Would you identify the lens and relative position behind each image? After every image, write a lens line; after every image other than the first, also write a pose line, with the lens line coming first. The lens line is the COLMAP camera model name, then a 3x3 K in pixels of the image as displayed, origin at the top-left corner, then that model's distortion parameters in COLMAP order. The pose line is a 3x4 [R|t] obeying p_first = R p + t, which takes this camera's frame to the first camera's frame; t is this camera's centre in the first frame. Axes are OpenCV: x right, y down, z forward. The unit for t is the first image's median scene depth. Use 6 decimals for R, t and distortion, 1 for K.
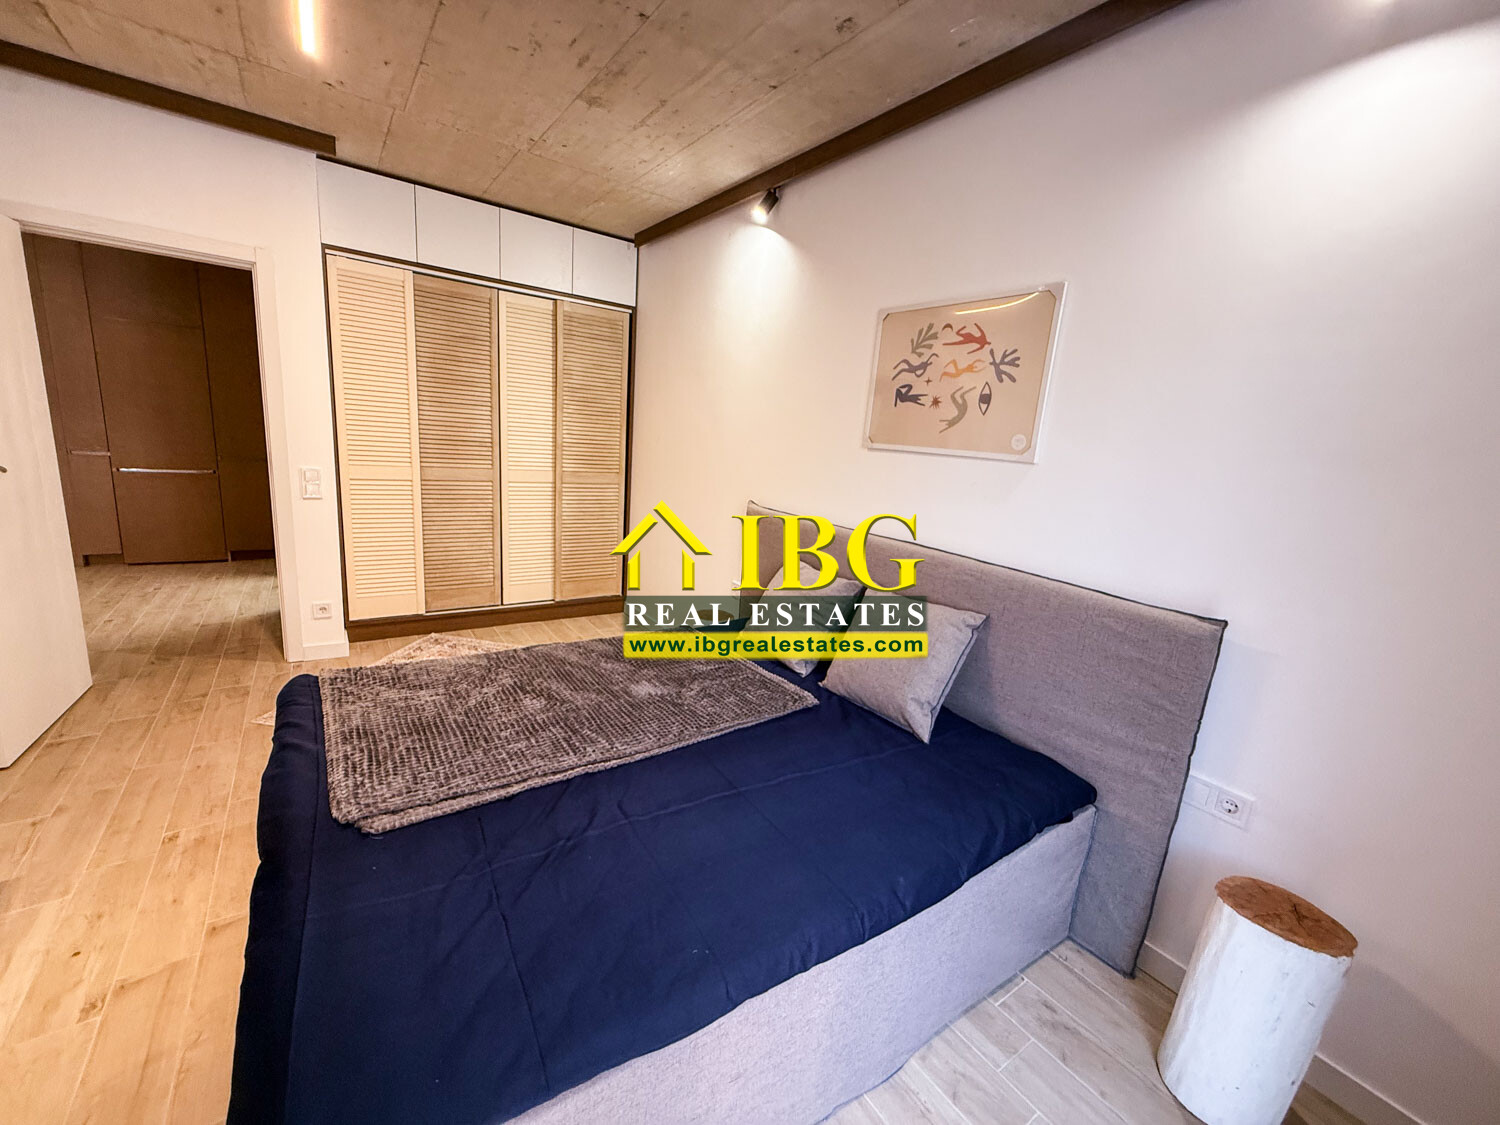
lens RADIAL K [[599.9, 0, 750.5], [0, 599.9, 565.7], [0, 0, 1]] dist [0.000606, 0.000081]
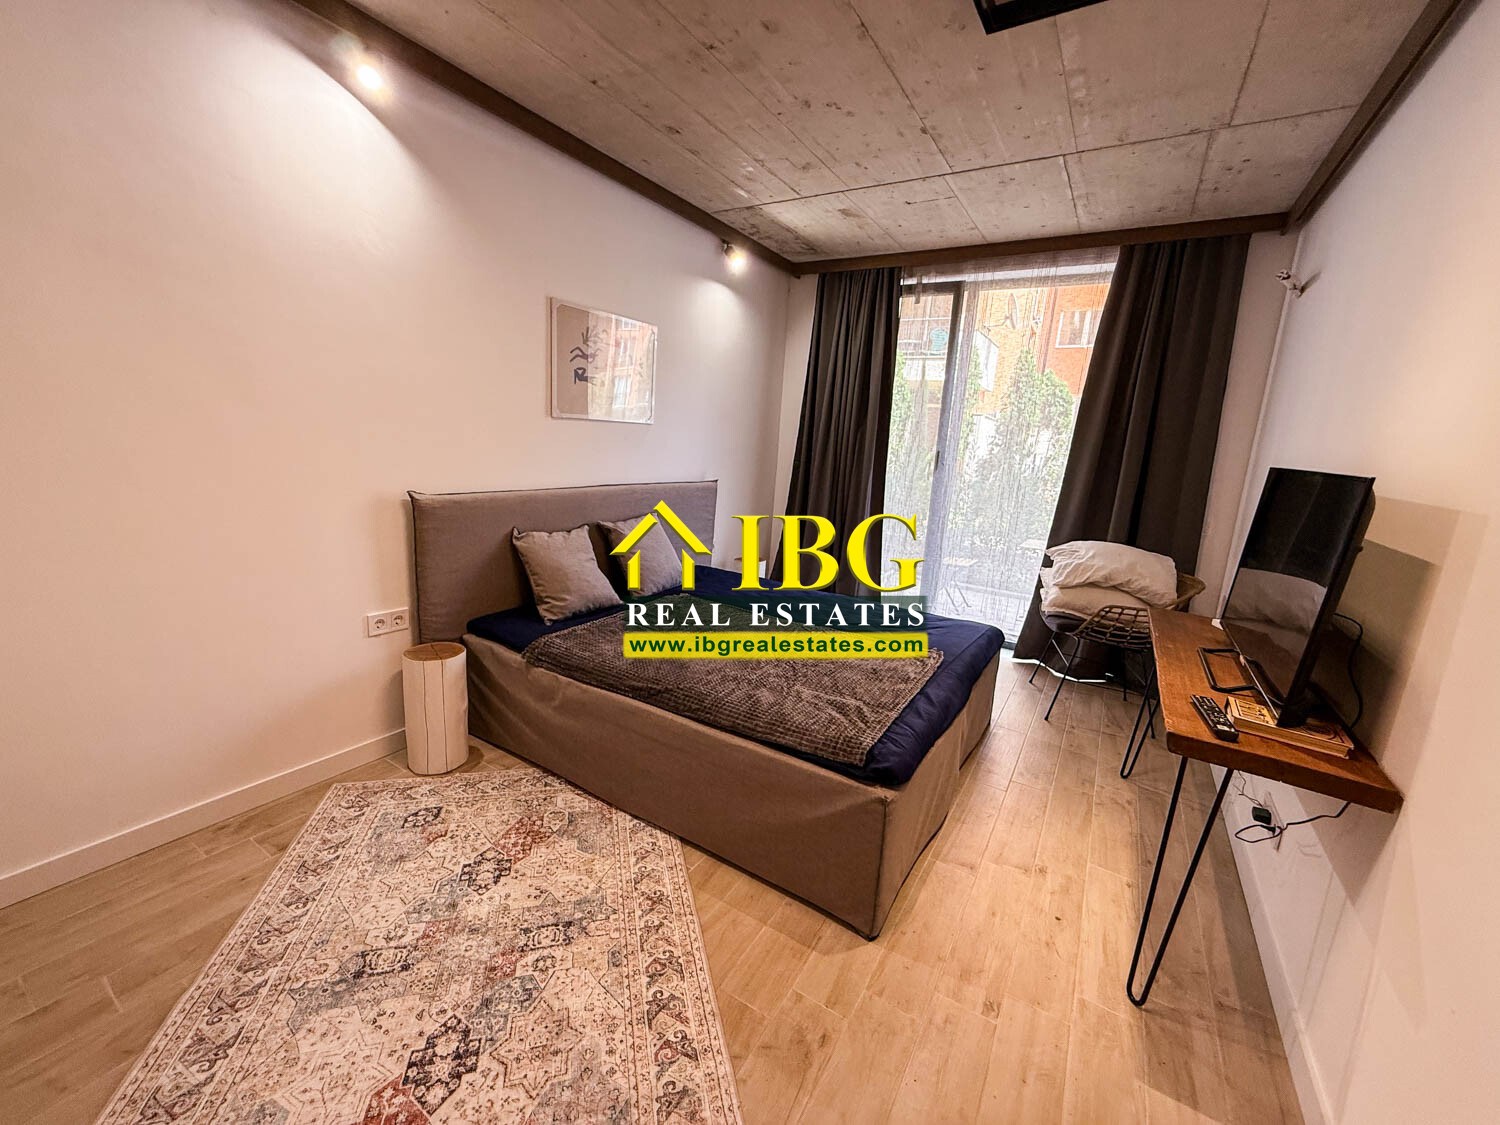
lens RADIAL K [[599.9, 0, 744.8], [0, 599.9, 565.3], [0, 0, 1]] dist [0.000606, 0.000081]
pose [[-0.374197, -0.301081, 0.877113, -1.326874], [0.105587, 0.925844, 0.362855, -0.395906], [-0.921319, 0.228391, -0.314658, 1.377312]]
